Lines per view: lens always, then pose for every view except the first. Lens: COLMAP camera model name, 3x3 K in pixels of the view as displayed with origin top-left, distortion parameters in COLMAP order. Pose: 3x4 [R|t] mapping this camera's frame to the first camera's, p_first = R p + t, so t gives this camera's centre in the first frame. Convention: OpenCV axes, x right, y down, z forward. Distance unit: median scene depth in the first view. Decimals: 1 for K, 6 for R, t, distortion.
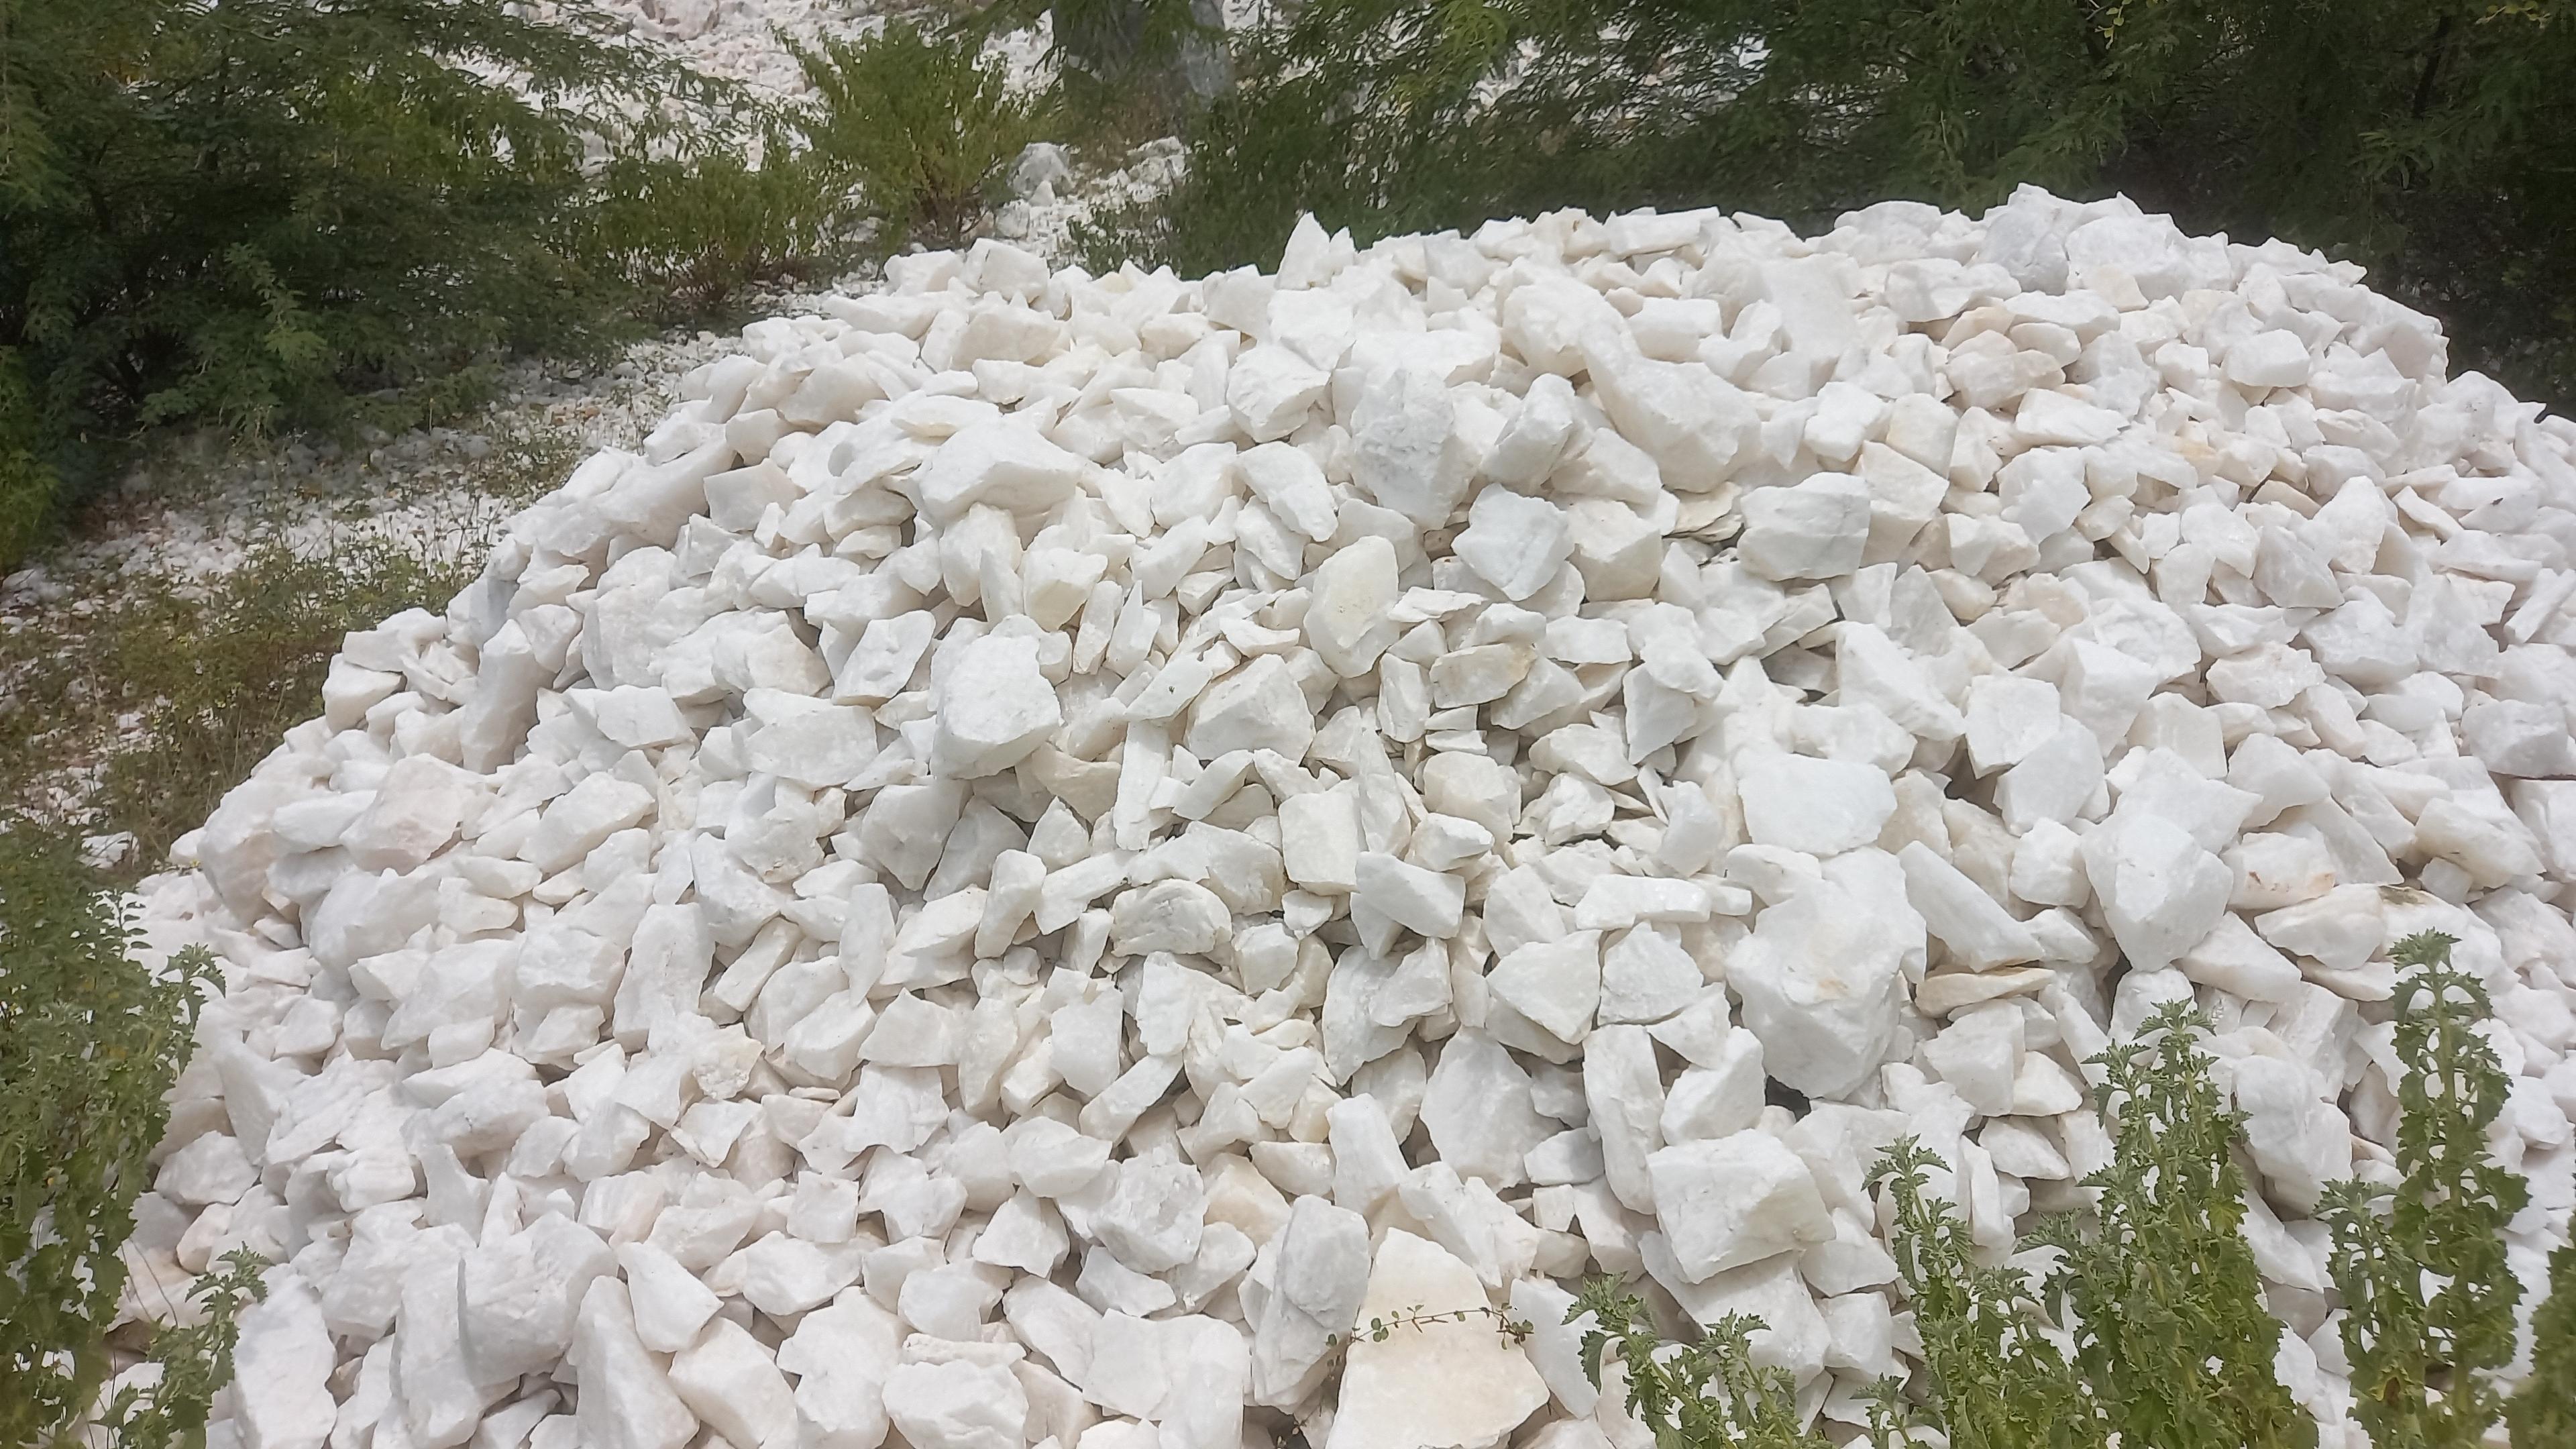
lens RADIAL K [[1766.3, 0, 1288.0], [0, 1766.3, 724.5], [0, 0, 1]] dist [0.068566, -0.000608]
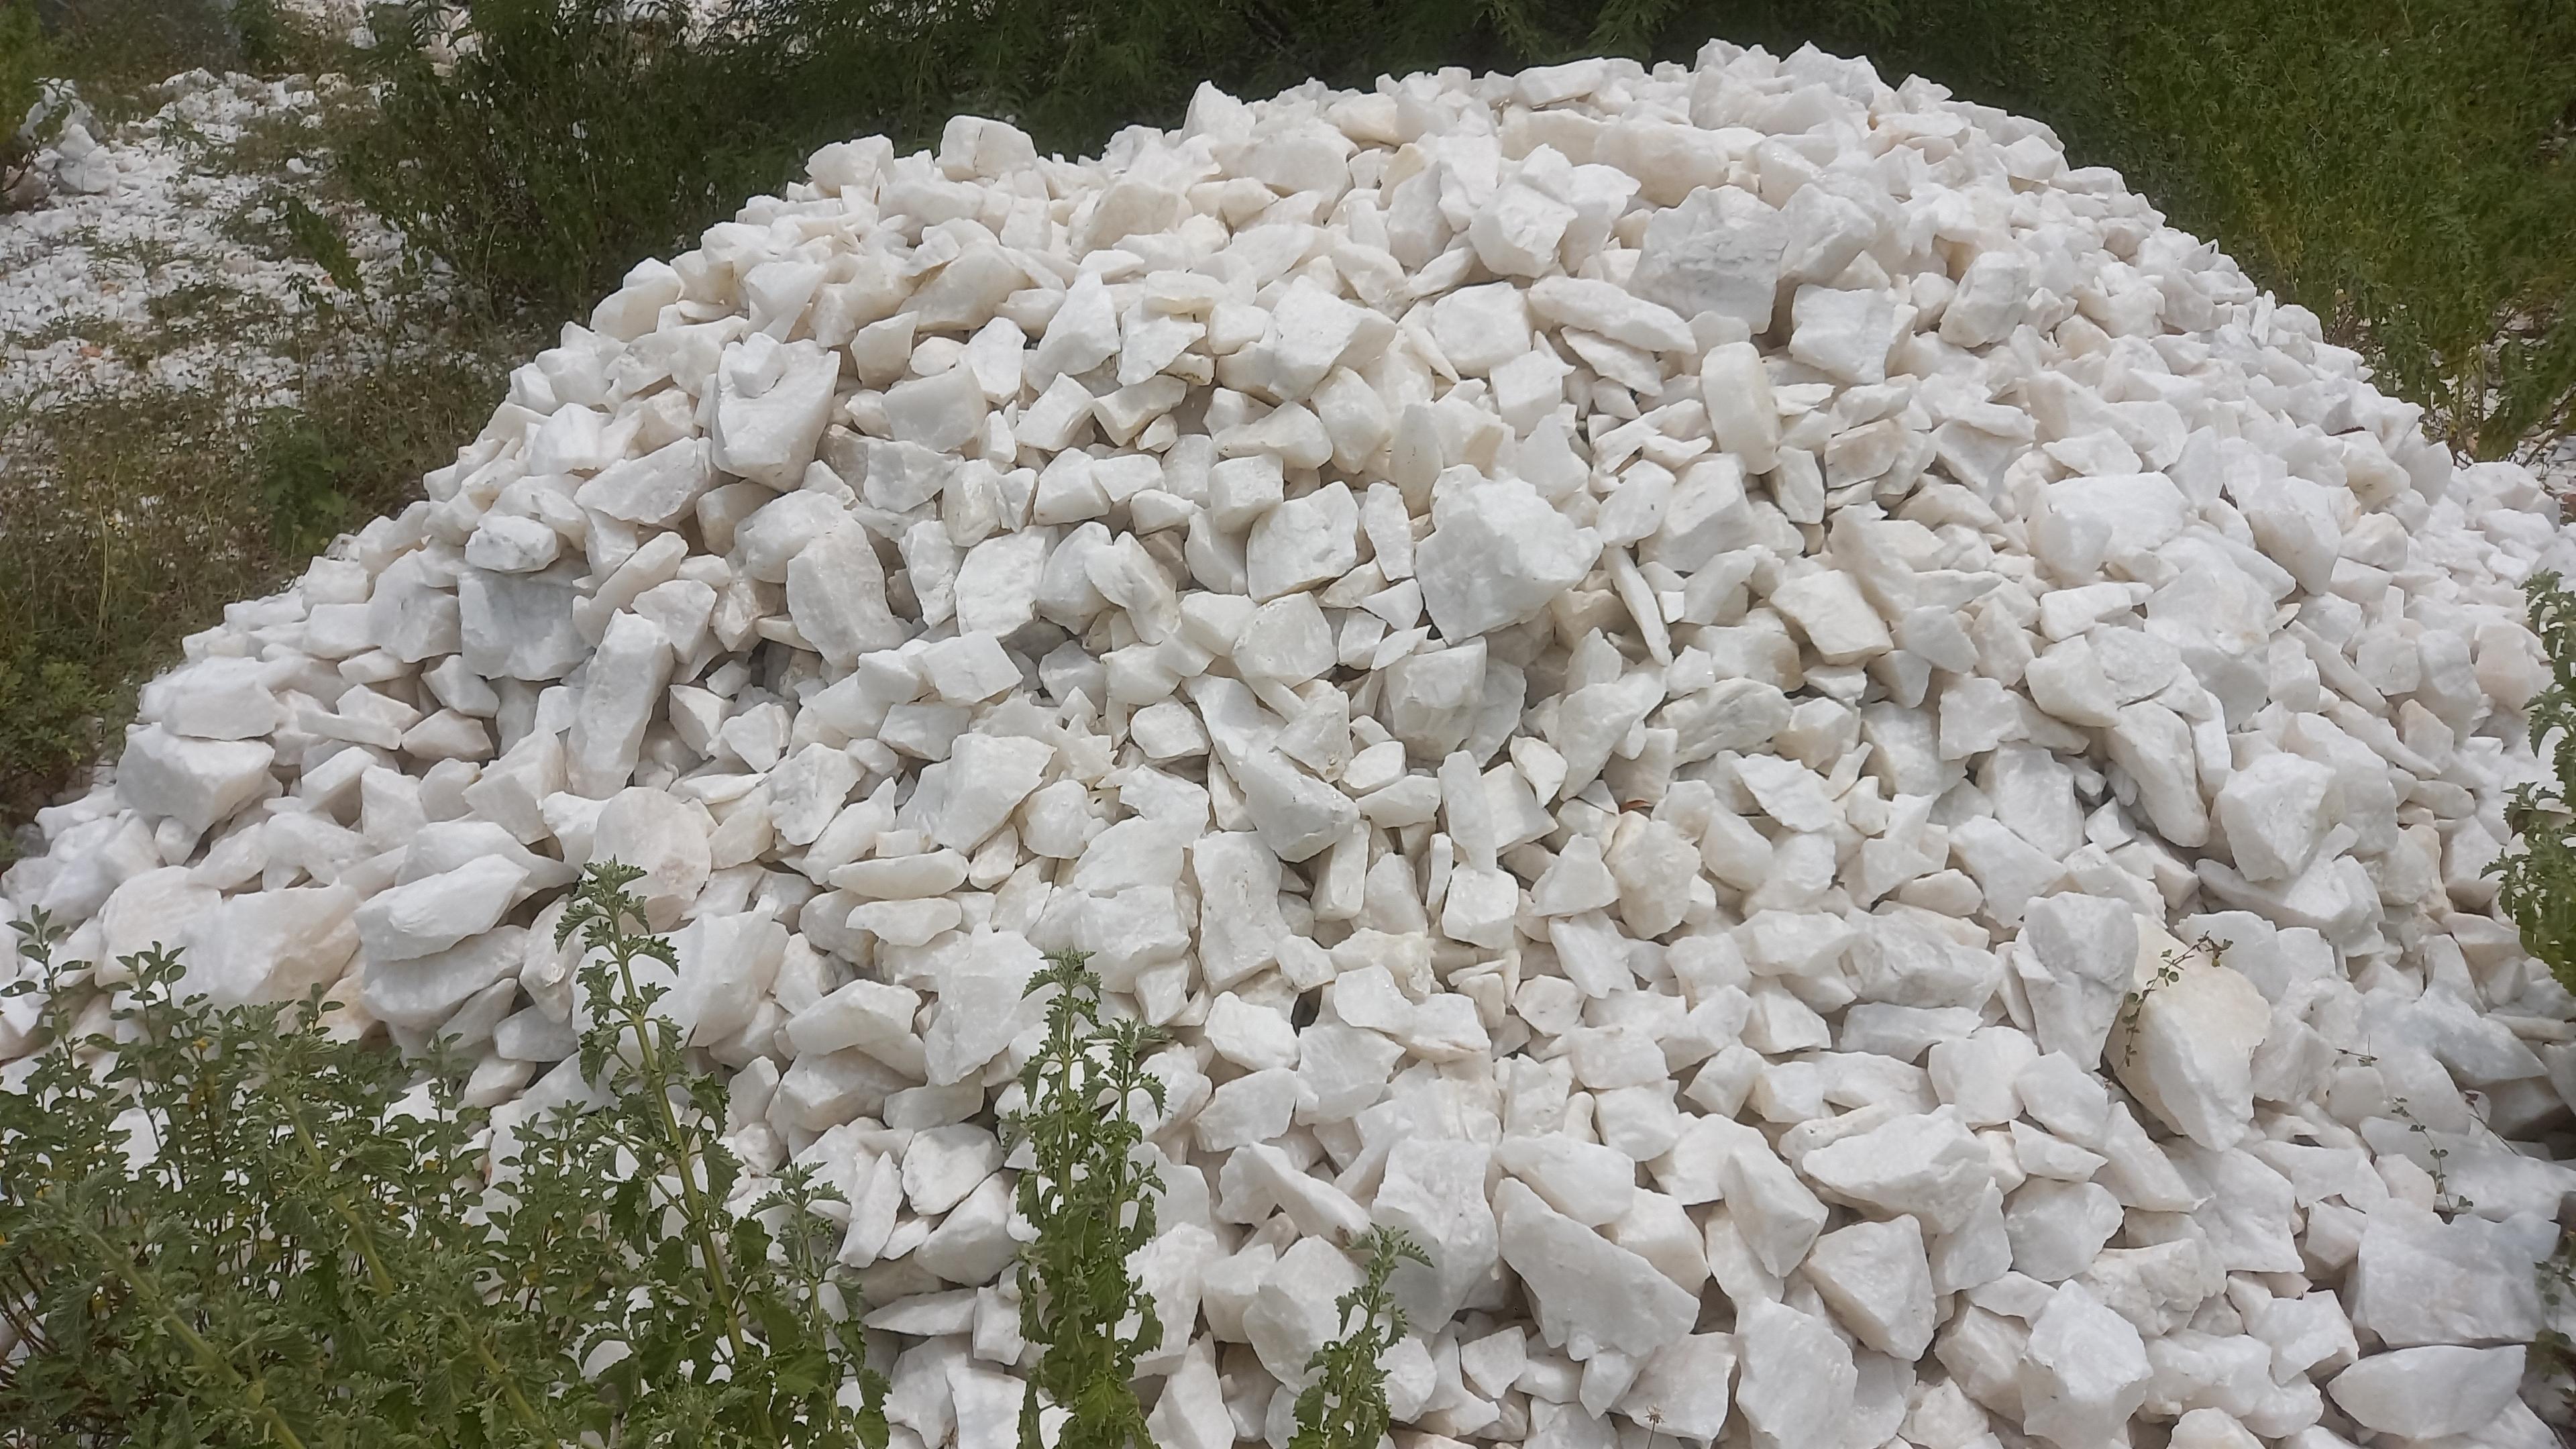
lens RADIAL K [[1766.3, 0, 1288.0], [0, 1766.3, 724.5], [0, 0, 1]] dist [0.068566, -0.000608]
pose [[0.848335, -0.206977, 0.487328, -0.737965], [0.191344, 0.978065, 0.082314, -0.020865], [-0.493675, 0.023417, 0.869331, 0.198320]]
